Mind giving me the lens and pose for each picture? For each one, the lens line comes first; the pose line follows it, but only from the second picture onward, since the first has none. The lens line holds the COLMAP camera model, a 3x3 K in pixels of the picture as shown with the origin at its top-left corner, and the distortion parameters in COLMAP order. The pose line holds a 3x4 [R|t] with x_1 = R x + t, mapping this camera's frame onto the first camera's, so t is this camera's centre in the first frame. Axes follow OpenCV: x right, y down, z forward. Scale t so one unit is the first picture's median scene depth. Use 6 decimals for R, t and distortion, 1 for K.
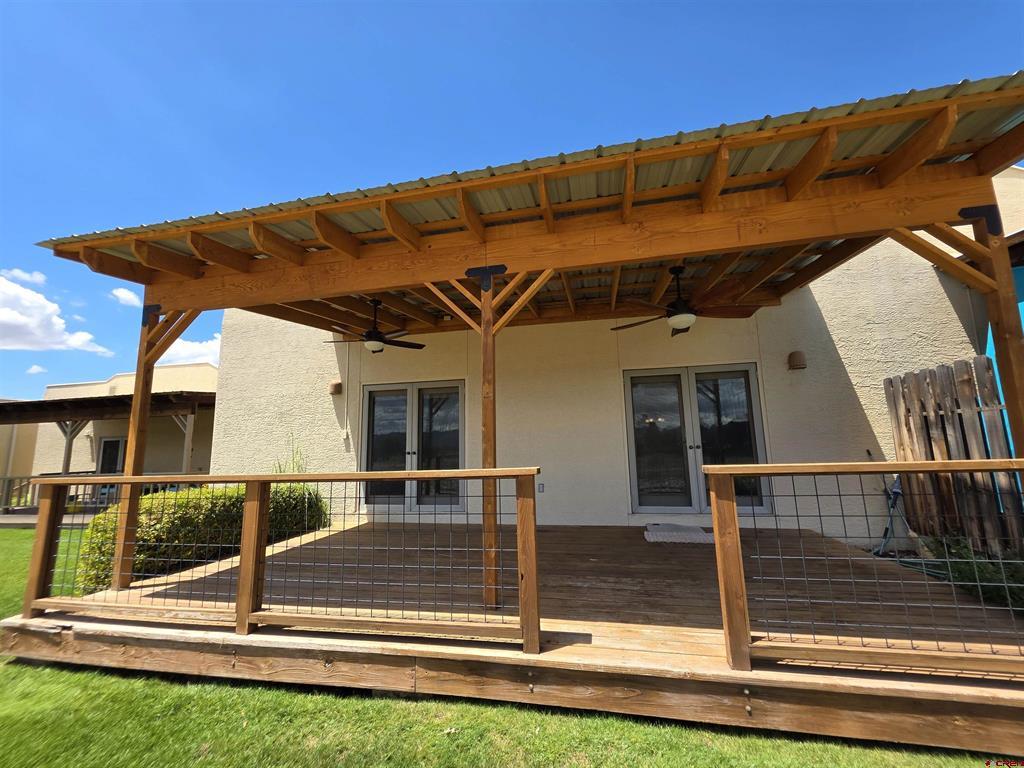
lens RADIAL K [[405.6, 0, 519.0], [0, 405.6, 390.7], [0, 0, 1]] dist [-0.000716, -0.000066]
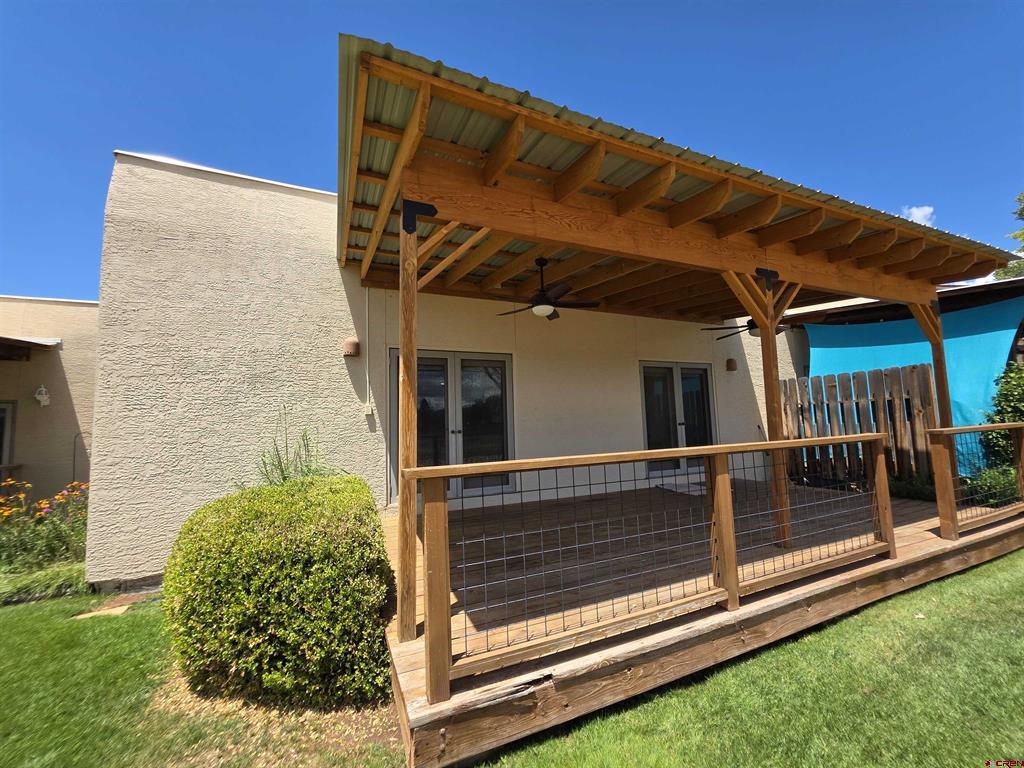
lens RADIAL K [[416.4, 0, 512.0], [0, 416.4, 384.0], [0, 0, 1]] dist [-0.000767, -0.000038]
pose [[0.813273, 0.056532, 0.579130, -0.910746], [-0.069759, 0.997564, 0.000585, 0.054440], [-0.577686, -0.040875, 0.815235, 0.276252]]
